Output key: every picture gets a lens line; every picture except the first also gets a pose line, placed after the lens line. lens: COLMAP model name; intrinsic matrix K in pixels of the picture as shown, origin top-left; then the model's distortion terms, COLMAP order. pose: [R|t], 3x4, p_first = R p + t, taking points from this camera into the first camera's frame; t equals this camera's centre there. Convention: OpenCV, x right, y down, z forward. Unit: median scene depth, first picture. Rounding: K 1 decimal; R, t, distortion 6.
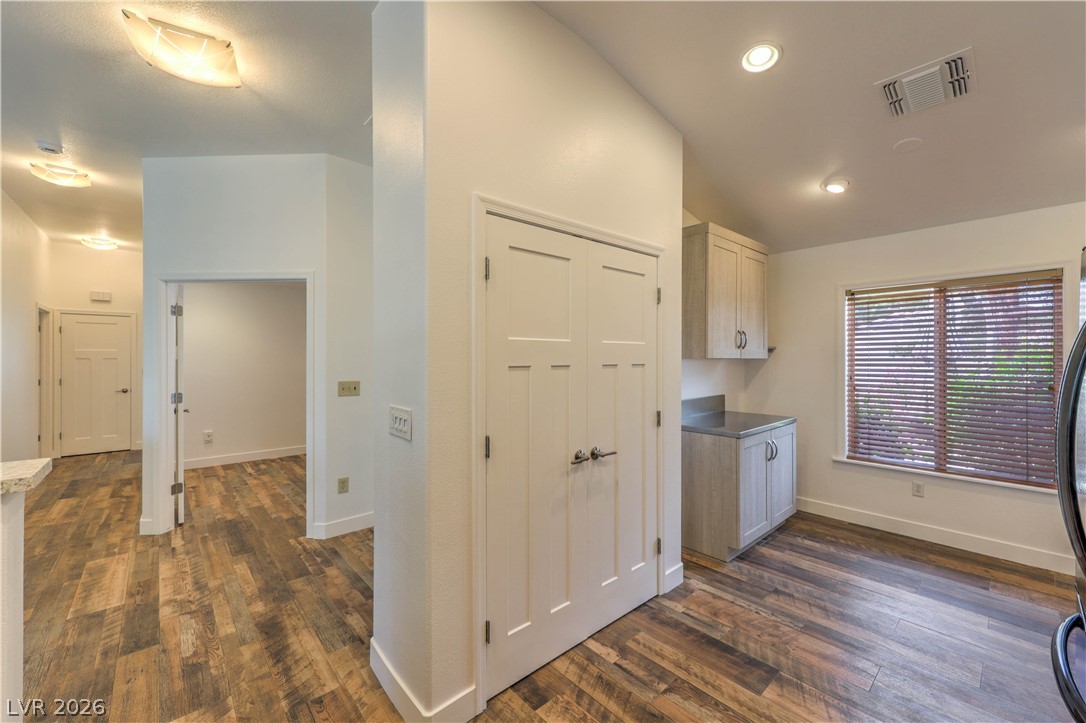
lens RADIAL K [[433.8, 0, 546.1], [0, 433.8, 360.5], [0, 0, 1]] dist [0.003970, 0.000449]
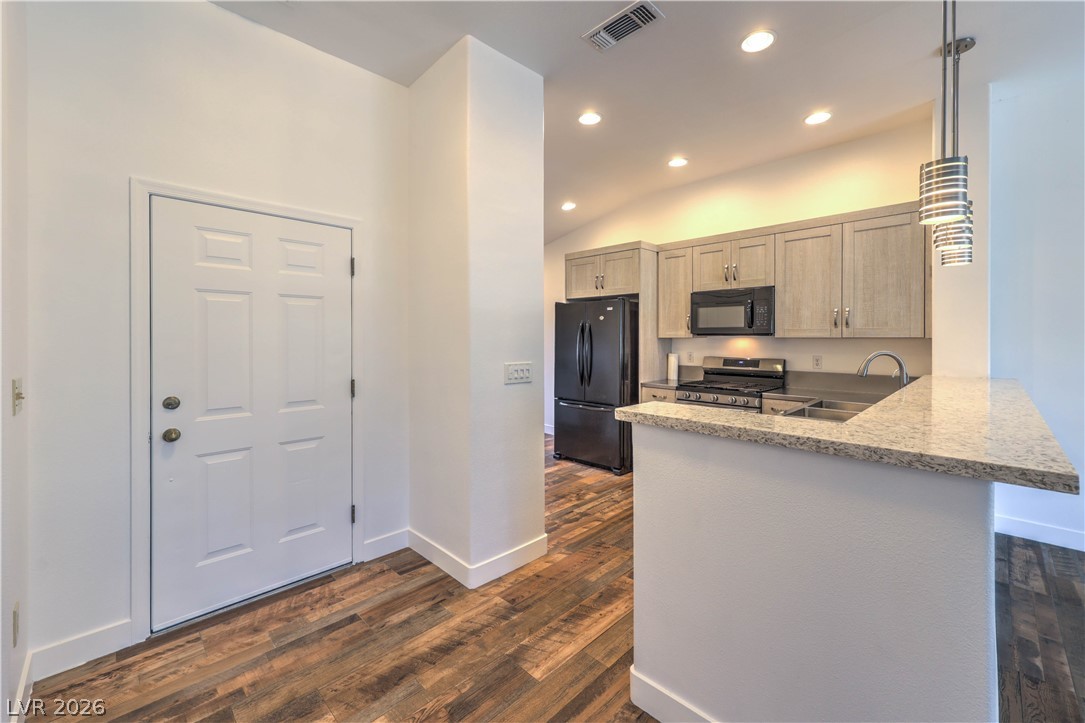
lens RADIAL K [[438.4, 0, 542.7], [0, 438.4, 338.3], [0, 0, 1]] dist [0.002013, 0.000435]
pose [[-0.051043, -0.000464, 0.998696, -1.311369], [0.012457, 0.999922, 0.001101, 0.014428], [-0.998619, 0.012497, -0.051033, 0.705954]]
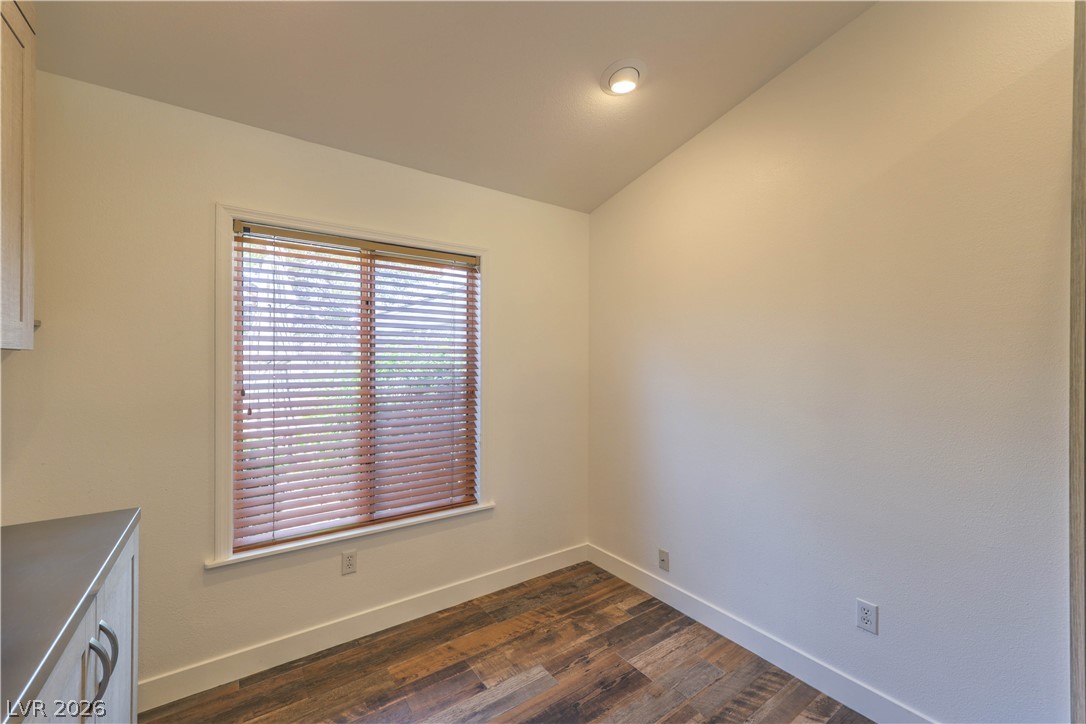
lens RADIAL K [[442.0, 0, 542.9], [0, 442.0, 358.4], [0, 0, 1]] dist [0.000845, 0.000597]
pose [[0.120607, 0.002764, 0.992697, 0.347565], [0.003399, 0.999989, -0.003197, 0.003192], [-0.992695, 0.003759, 0.120596, 0.890678]]
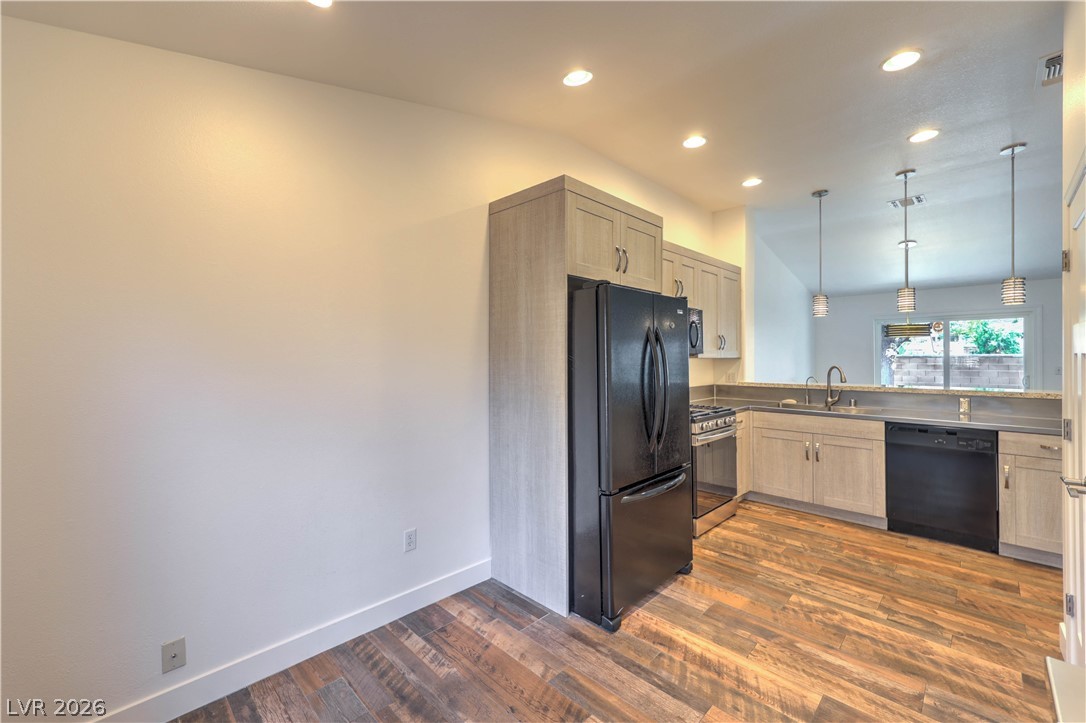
lens RADIAL K [[442.0, 0, 542.9], [0, 442.0, 357.9], [0, 0, 1]] dist [0.000845, 0.000597]
pose [[-0.998649, 0.004957, -0.051735, 0.858367], [0.004482, 0.999947, 0.009282, 0.005803], [0.051778, 0.009038, -0.998618, 1.435899]]
